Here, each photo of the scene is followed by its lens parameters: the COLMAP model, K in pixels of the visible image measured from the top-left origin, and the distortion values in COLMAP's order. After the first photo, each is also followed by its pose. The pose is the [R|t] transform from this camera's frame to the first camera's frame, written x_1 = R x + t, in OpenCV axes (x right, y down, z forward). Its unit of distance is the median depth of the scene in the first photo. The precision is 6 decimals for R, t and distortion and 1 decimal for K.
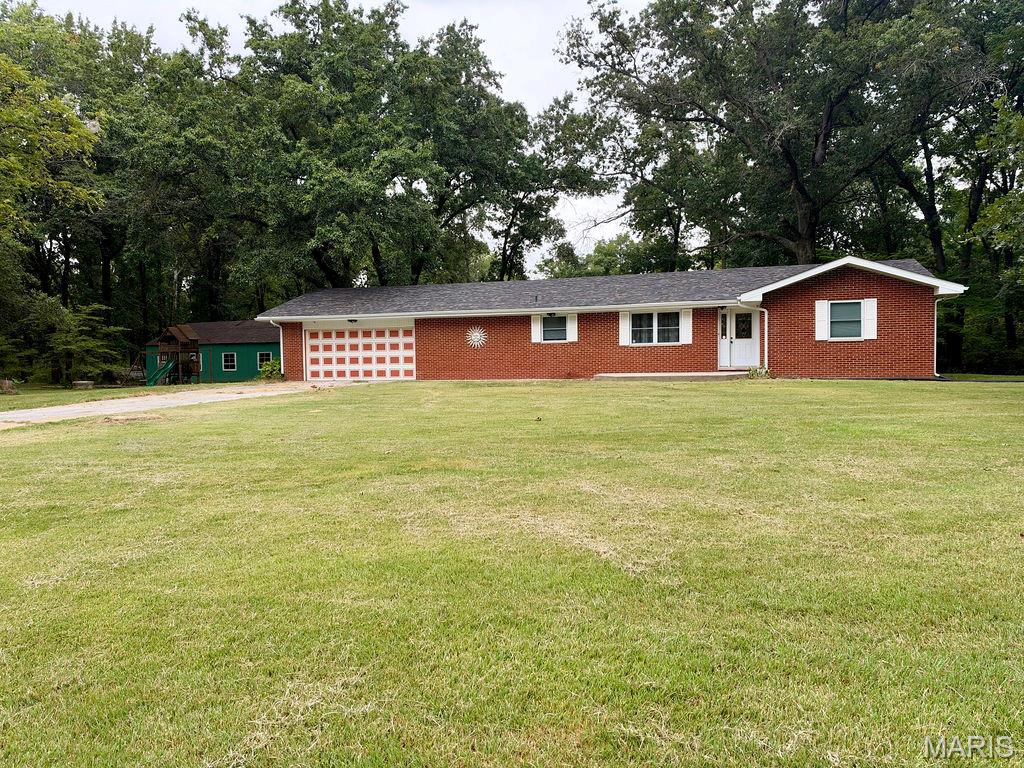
lens RADIAL K [[732.6, 0, 512.0], [0, 732.6, 384.0], [0, 0, 1]] dist [0.215109, -0.476625]
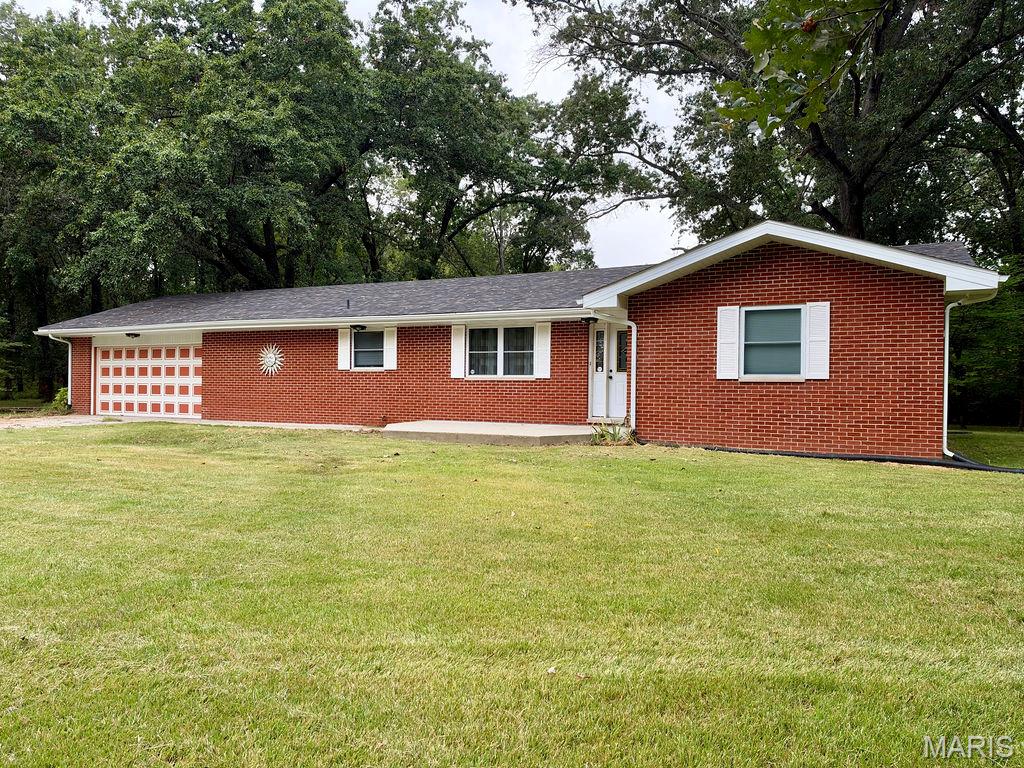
lens RADIAL K [[732.6, 0, 512.0], [0, 732.6, 384.0], [0, 0, 1]] dist [0.215109, -0.476625]
pose [[0.982436, 0.025472, -0.184851, 0.309191], [-0.031849, 0.998993, -0.031610, -0.027912], [0.183860, 0.036942, 0.982258, 0.377694]]
